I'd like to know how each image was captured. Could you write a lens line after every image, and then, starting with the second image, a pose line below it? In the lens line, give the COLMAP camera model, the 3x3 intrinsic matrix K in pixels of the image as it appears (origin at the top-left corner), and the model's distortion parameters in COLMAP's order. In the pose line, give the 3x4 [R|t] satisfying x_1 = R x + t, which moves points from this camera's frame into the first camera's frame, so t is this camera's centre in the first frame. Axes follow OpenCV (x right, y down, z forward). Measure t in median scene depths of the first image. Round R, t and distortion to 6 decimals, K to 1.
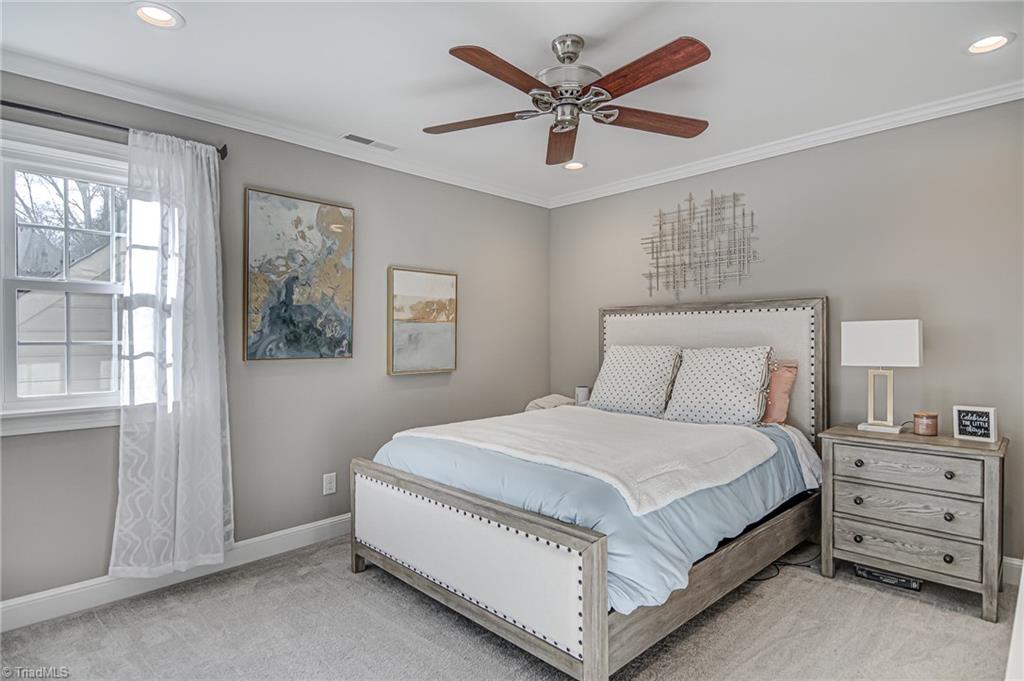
lens RADIAL K [[540.6, 0, 513.0], [0, 540.6, 340.9], [0, 0, 1]] dist [0.013903, -0.003305]
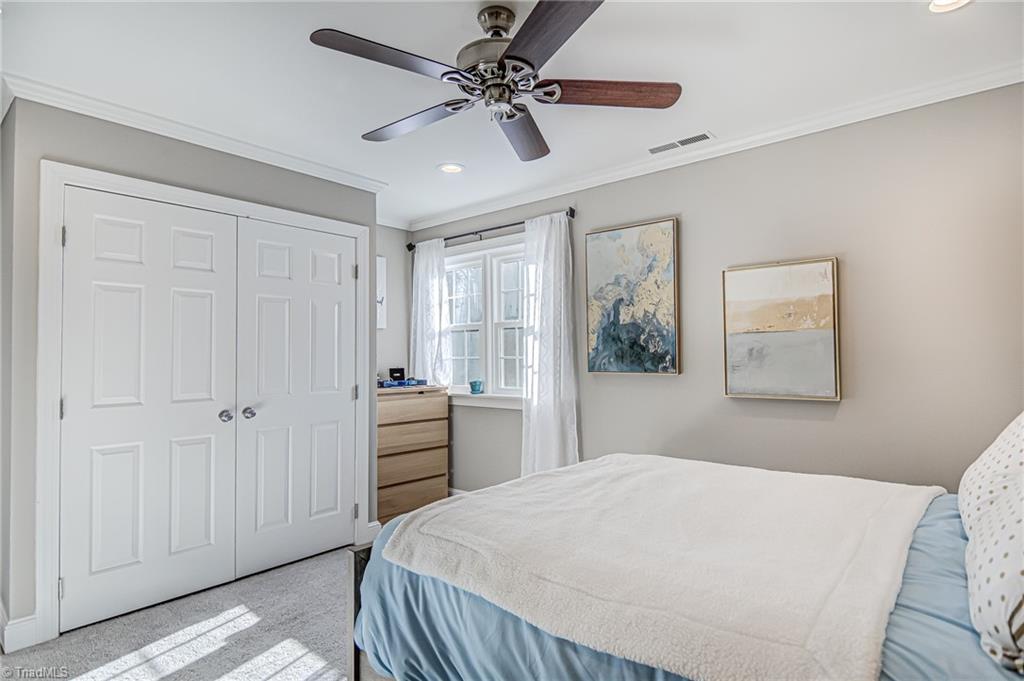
lens RADIAL K [[540.6, 0, 512.3], [0, 540.6, 343.9], [0, 0, 1]] dist [0.013903, -0.003305]
pose [[0.080482, -0.021528, -0.996524, 0.685052], [0.003603, 0.999766, -0.021307, -0.002650], [0.996750, -0.001876, 0.080541, 0.686503]]
